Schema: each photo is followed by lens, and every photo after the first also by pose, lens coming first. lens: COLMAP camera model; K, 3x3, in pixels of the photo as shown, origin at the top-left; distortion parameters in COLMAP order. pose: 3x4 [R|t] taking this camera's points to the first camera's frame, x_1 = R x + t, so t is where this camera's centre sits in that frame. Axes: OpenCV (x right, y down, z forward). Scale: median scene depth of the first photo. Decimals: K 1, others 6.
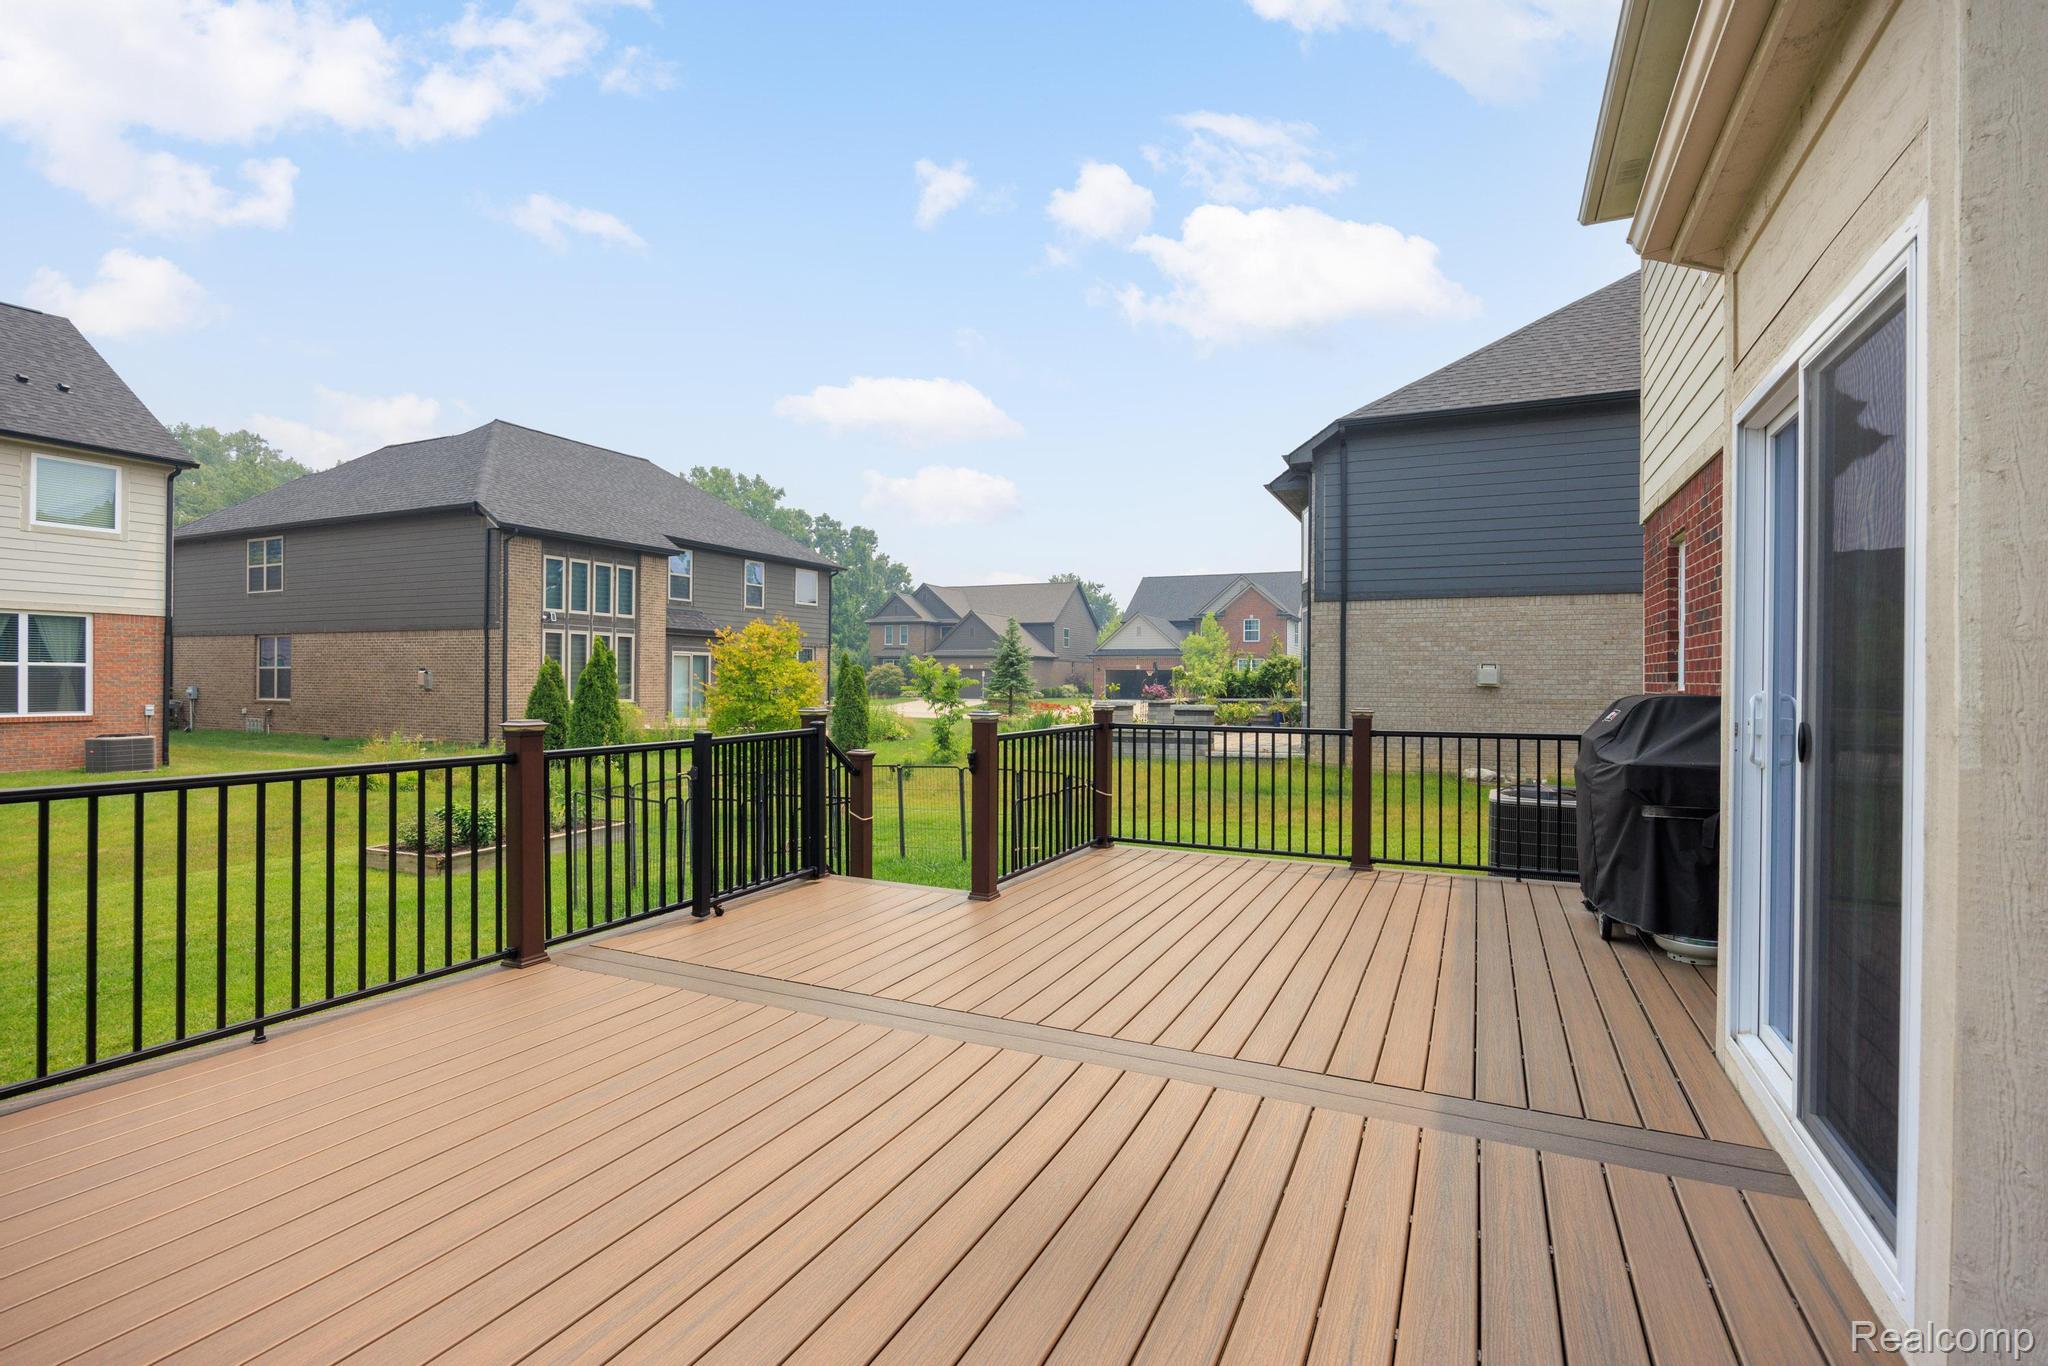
lens RADIAL K [[982.4, 0, 1024.0], [0, 982.4, 683.0], [0, 0, 1]] dist [0.000513, -0.000004]
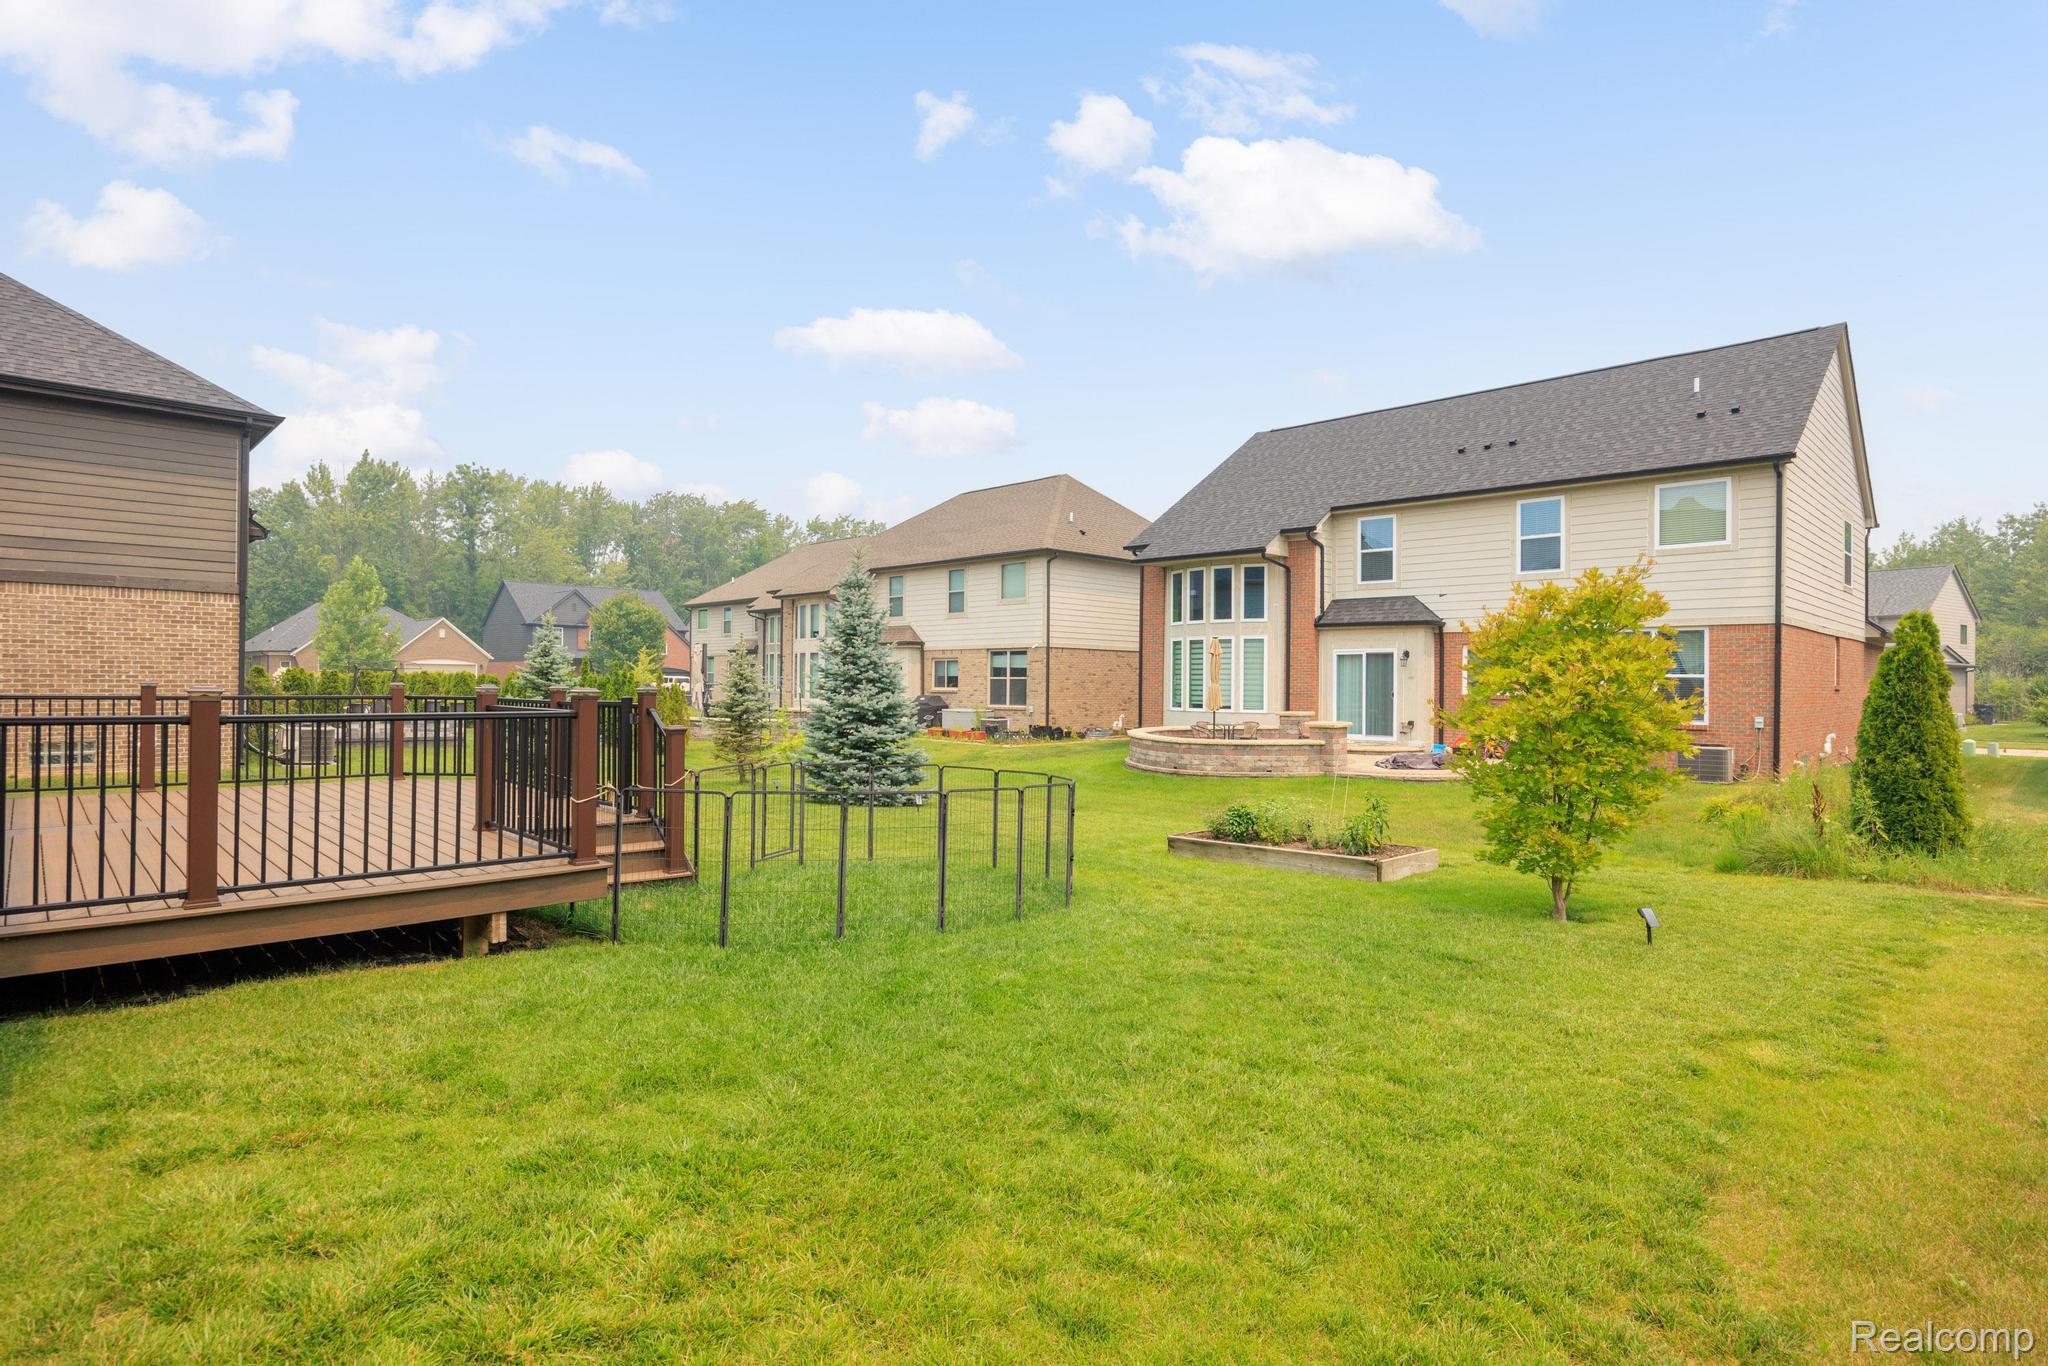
lens RADIAL K [[1032.3, 0, 1030.9], [0, 1032.3, 669.1], [0, 0, 1]] dist [-0.001099, -0.000990]
pose [[-0.350743, -0.013693, -0.936372, 0.310217], [-0.010884, 0.999885, -0.010545, -0.006440], [0.936409, 0.006493, -0.350851, 0.716560]]
